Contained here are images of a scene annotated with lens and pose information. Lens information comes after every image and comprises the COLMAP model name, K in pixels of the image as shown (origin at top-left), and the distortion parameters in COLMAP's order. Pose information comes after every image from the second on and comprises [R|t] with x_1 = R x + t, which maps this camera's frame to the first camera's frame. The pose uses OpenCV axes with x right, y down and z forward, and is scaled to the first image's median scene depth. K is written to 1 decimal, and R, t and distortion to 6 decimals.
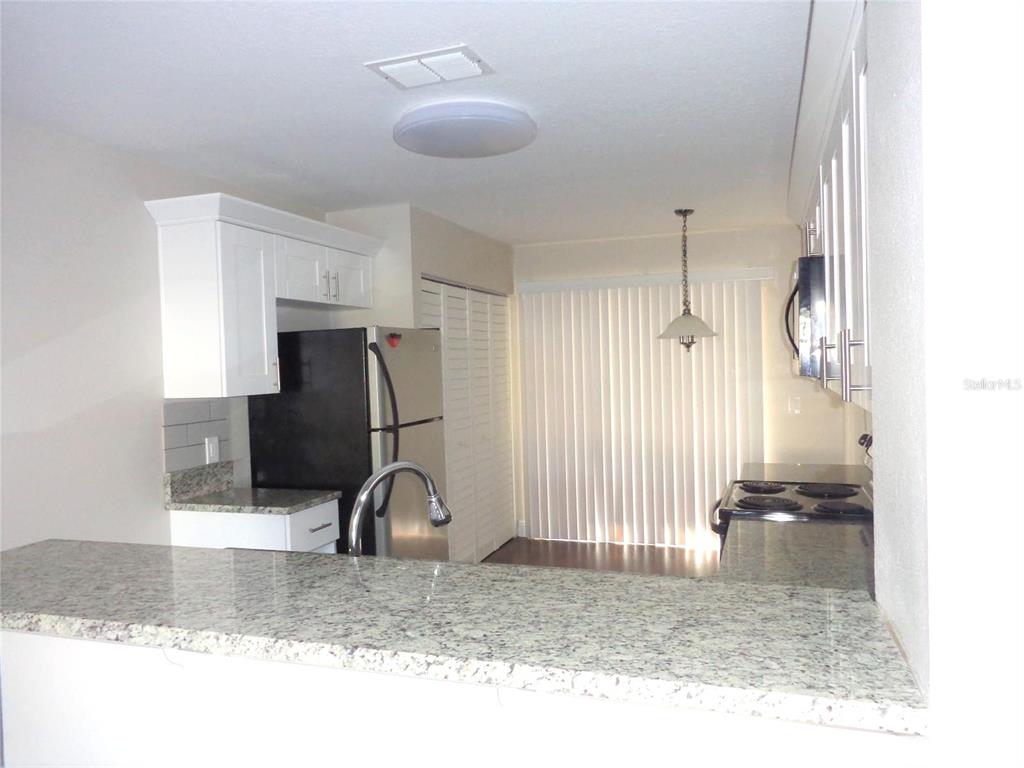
lens RADIAL K [[760.8, 0, 512.0], [0, 760.8, 384.0], [0, 0, 1]] dist [-0.004581, 0.005766]
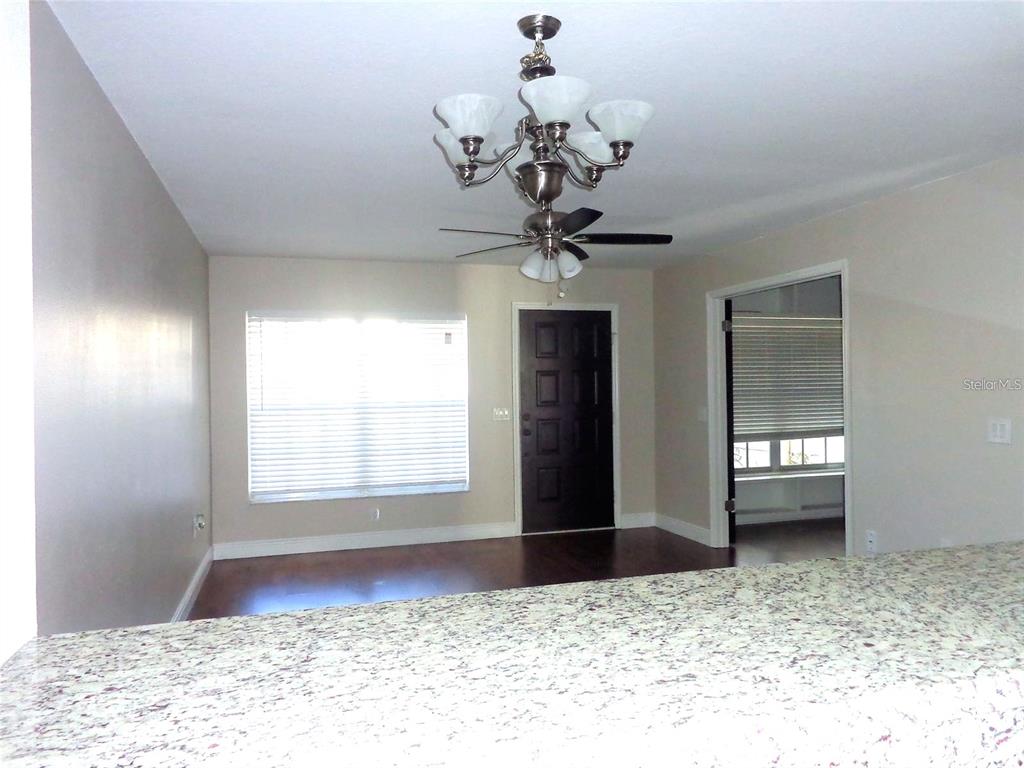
lens RADIAL K [[760.8, 0, 512.0], [0, 760.8, 384.0], [0, 0, 1]] dist [-0.004581, 0.005766]
pose [[-0.820708, 0.043439, -0.569694, 0.400494], [0.023629, 0.998833, 0.042120, 0.041235], [0.570859, 0.021107, -0.820777, 1.501535]]
